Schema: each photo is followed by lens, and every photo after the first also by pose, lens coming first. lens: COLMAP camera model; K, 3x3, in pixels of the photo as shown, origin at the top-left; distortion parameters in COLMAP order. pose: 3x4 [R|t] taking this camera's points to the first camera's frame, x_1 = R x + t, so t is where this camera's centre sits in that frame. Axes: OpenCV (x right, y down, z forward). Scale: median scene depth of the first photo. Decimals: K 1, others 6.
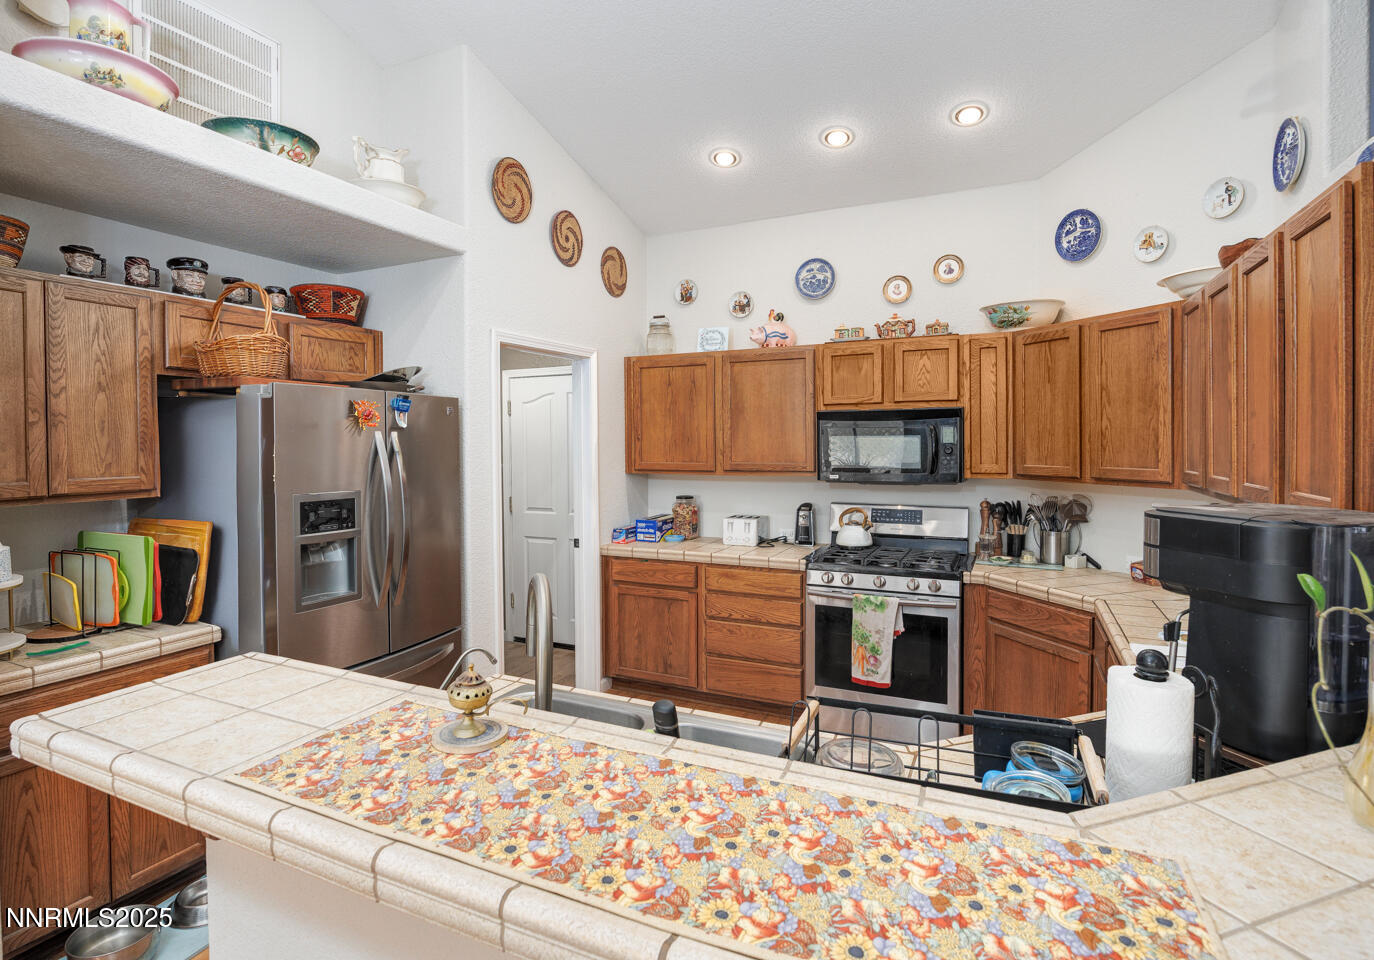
lens RADIAL K [[681.8, 0, 694.8], [0, 681.8, 434.6], [0, 0, 1]] dist [-0.004181, -0.000289]
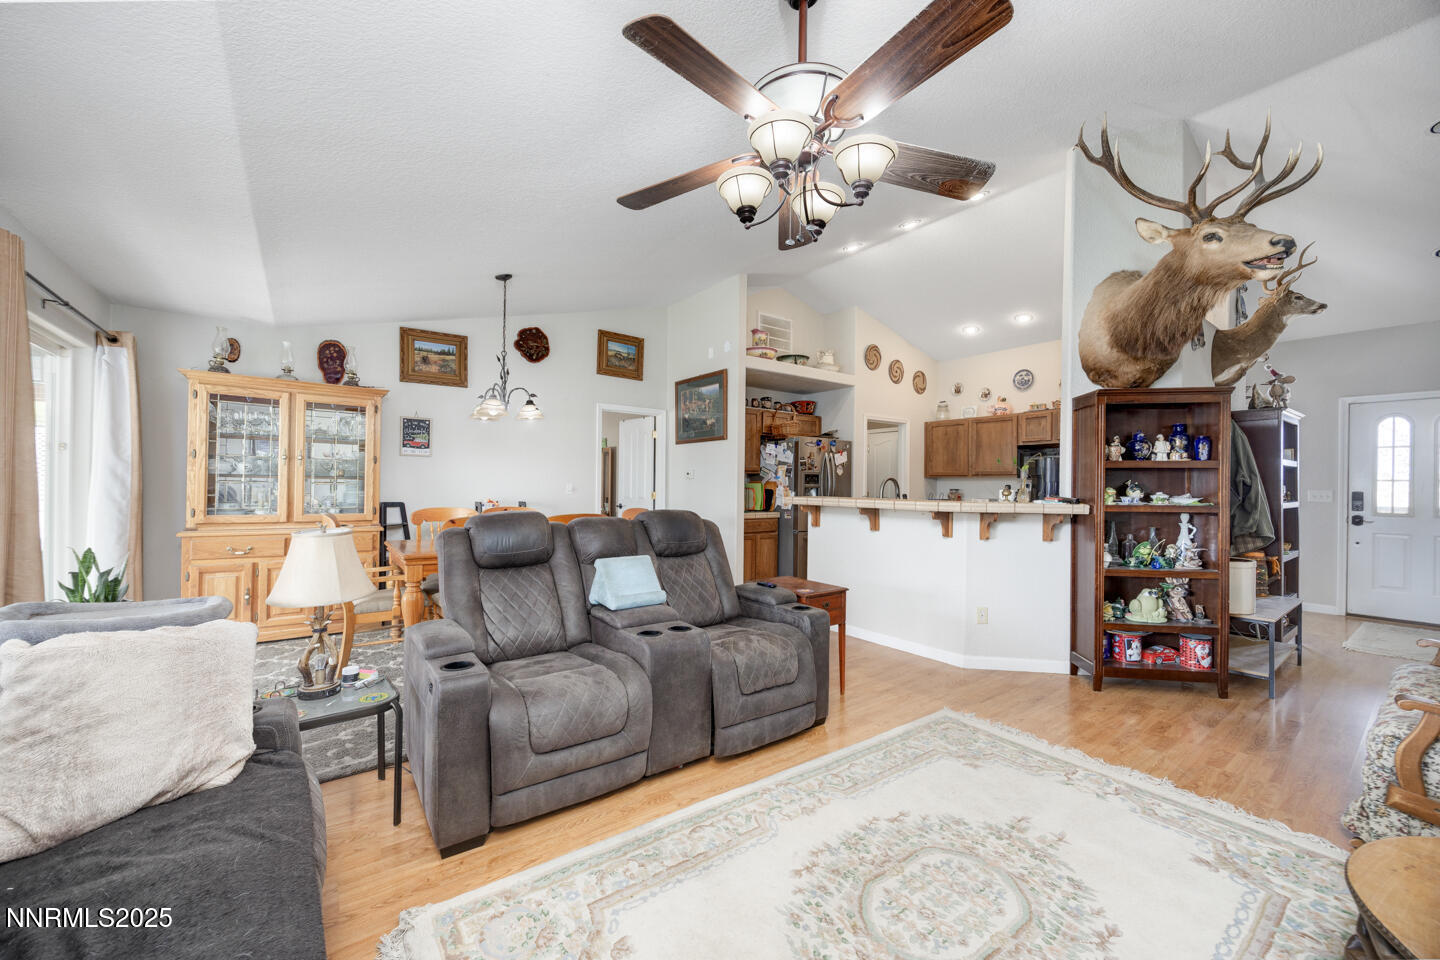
lens RADIAL K [[582.2, 0, 719.5], [0, 582.2, 478.7], [0, 0, 1]] dist [0.000640, 0.000065]
pose [[0.873676, 0.010521, -0.486395, 0.238475], [-0.013942, 0.999897, -0.003414, 0.083095], [0.486309, 0.009764, 0.873732, -0.954273]]
